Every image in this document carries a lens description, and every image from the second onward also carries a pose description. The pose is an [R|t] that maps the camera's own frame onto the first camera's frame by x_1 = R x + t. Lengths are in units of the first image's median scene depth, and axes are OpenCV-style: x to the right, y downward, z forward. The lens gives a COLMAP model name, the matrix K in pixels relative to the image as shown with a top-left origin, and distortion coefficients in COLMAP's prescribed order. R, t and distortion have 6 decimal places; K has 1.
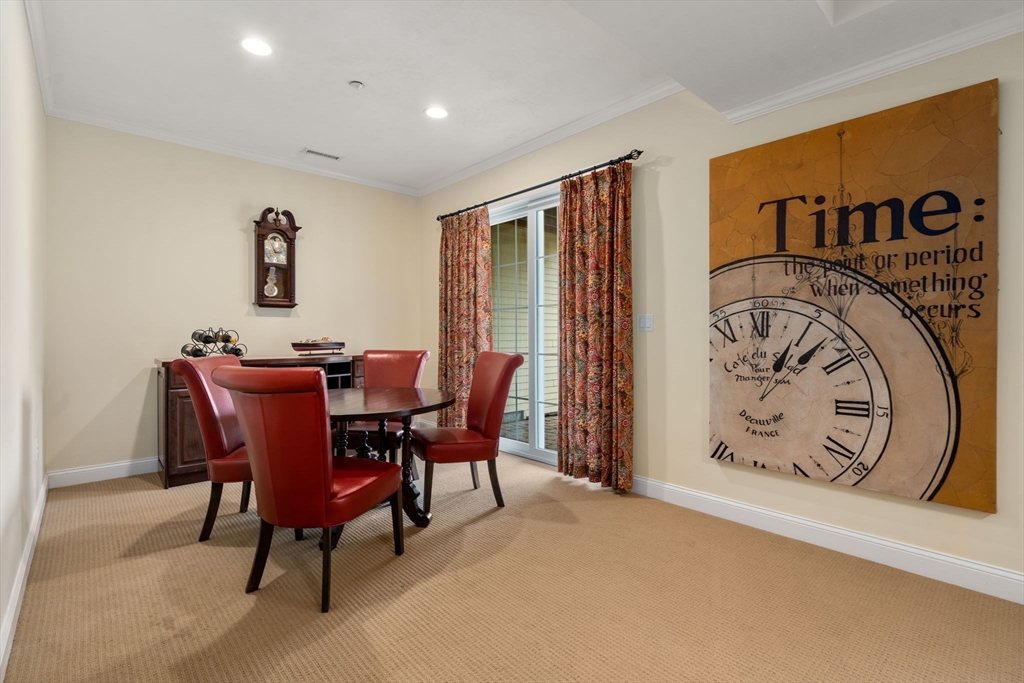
lens RADIAL K [[471.7, 0, 512.8], [0, 471.7, 337.6], [0, 0, 1]] dist [-0.001267, -0.000493]
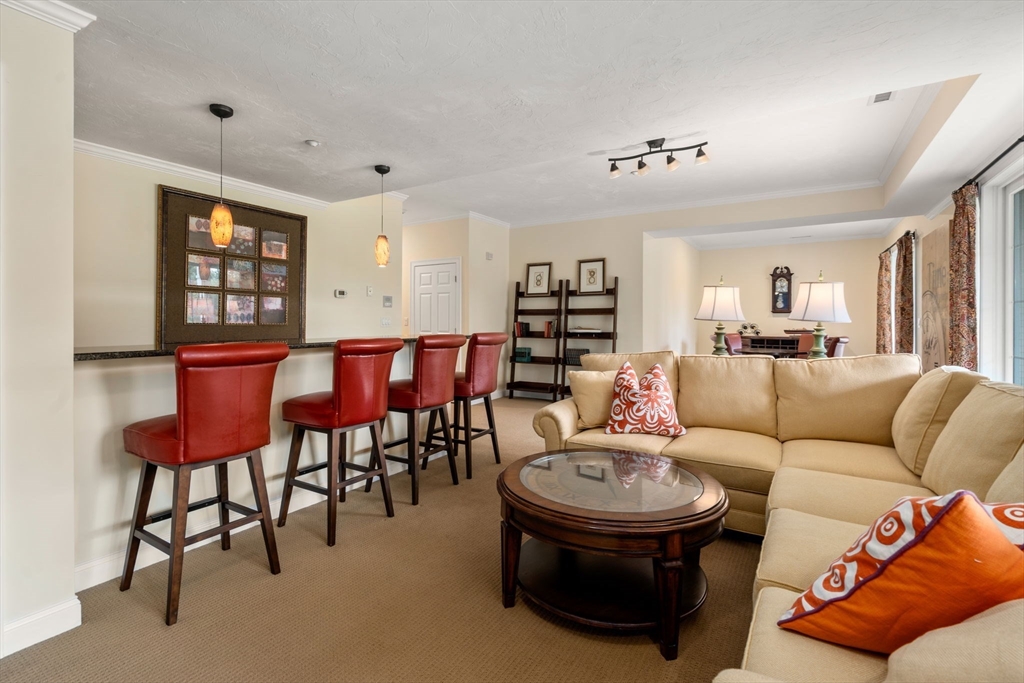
lens RADIAL K [[471.7, 0, 512.5], [0, 471.7, 334.9], [0, 0, 1]] dist [-0.001267, -0.000493]
pose [[0.264772, 0.005575, -0.964295, 1.210864], [-0.016781, 0.999859, 0.001173, 0.051365], [0.964165, 0.015871, 0.264828, -0.712805]]
